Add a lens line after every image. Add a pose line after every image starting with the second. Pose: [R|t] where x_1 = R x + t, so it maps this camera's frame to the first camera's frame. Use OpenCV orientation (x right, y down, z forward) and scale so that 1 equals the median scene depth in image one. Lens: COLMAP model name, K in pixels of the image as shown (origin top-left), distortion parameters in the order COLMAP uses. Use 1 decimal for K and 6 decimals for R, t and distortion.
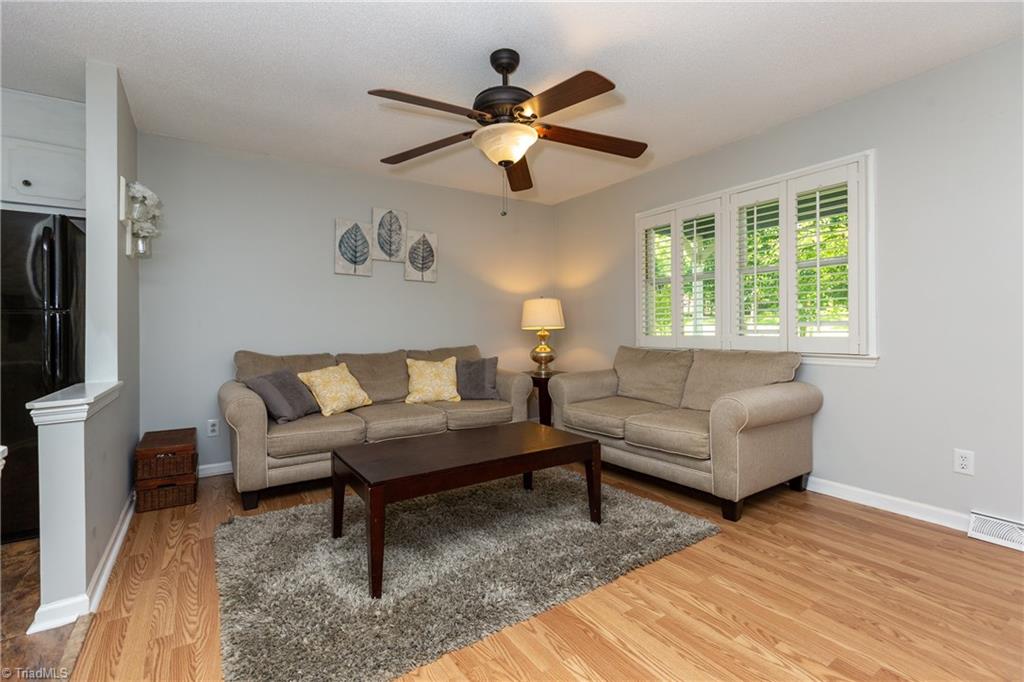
lens RADIAL K [[475.8, 0, 513.1], [0, 475.8, 331.9], [0, 0, 1]] dist [-0.006323, 0.000232]
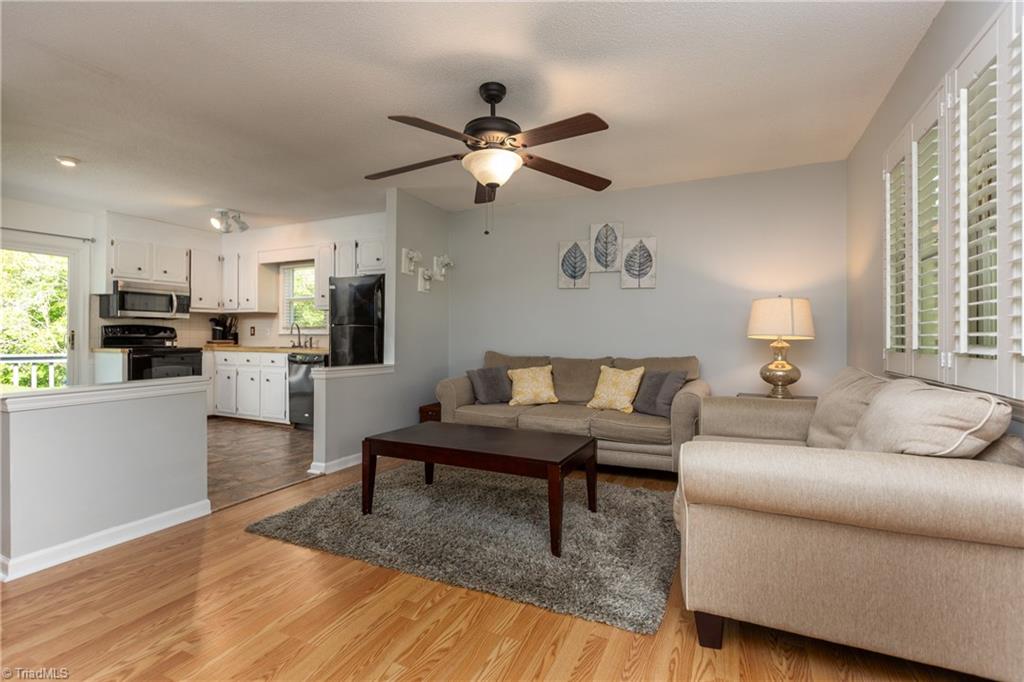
lens RADIAL K [[475.8, 0, 488.7], [0, 475.8, 331.9], [0, 0, 1]] dist [-0.006323, 0.000232]
pose [[0.484269, 0.004774, -0.874906, 0.545957], [-0.012437, 0.999922, -0.001427, -0.011613], [0.874831, 0.011573, 0.484290, 0.268068]]
